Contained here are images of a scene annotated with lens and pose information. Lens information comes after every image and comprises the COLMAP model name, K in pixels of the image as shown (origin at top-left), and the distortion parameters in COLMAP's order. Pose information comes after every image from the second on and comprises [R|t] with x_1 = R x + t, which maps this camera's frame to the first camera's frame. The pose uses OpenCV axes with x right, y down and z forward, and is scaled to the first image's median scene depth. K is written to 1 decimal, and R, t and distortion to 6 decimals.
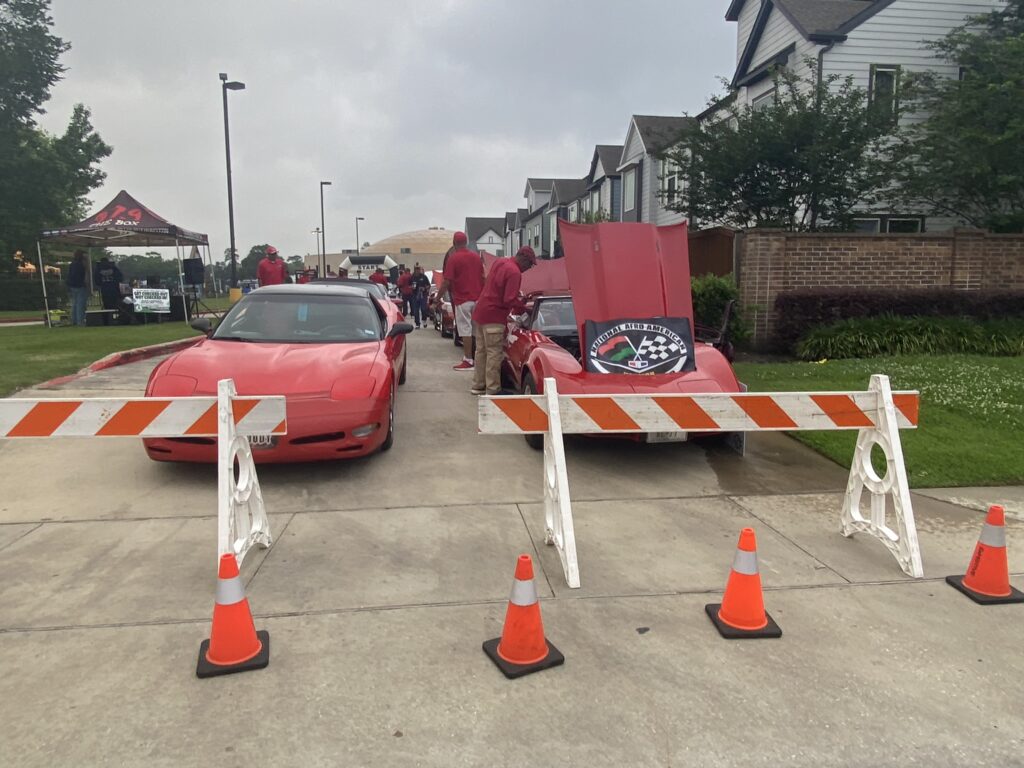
lens RADIAL K [[740.3, 0, 513.4], [0, 740.3, 365.0], [0, 0, 1]] dist [0.083916, -0.106021]
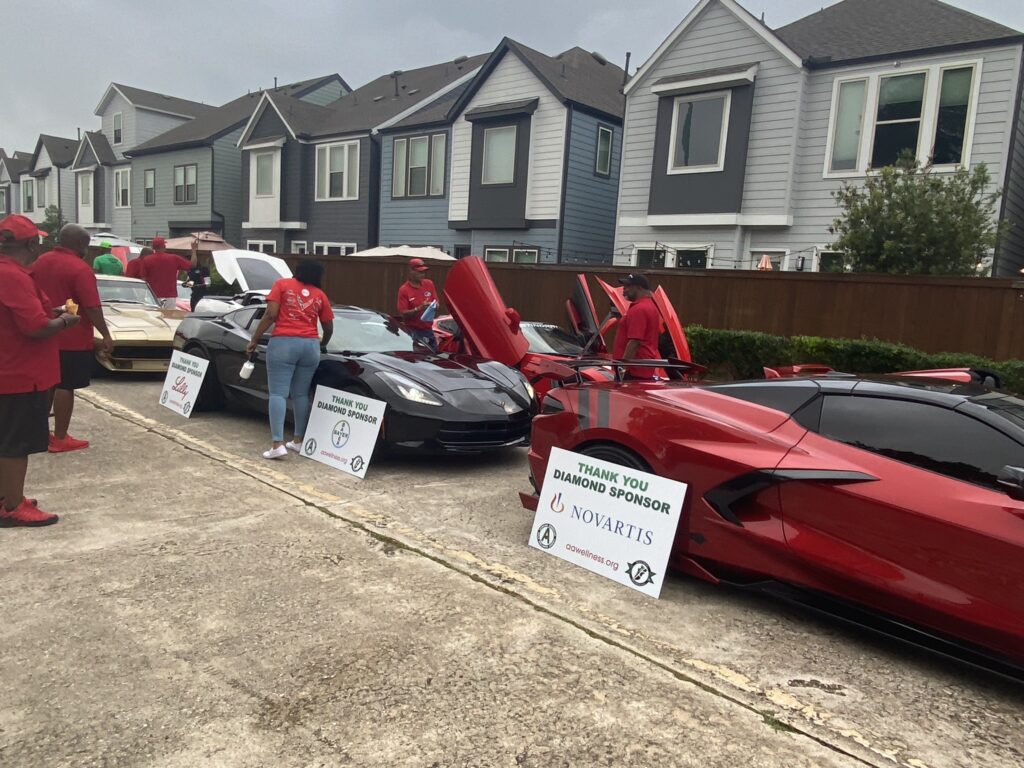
lens RADIAL K [[740.3, 0, 519.4], [0, 740.3, 378.9], [0, 0, 1]] dist [0.083916, -0.106021]
pose [[0.751099, -0.023947, 0.659756, -0.292619], [-0.002654, 0.999224, 0.039289, -0.087364], [-0.660185, -0.031261, 0.750452, 0.708372]]
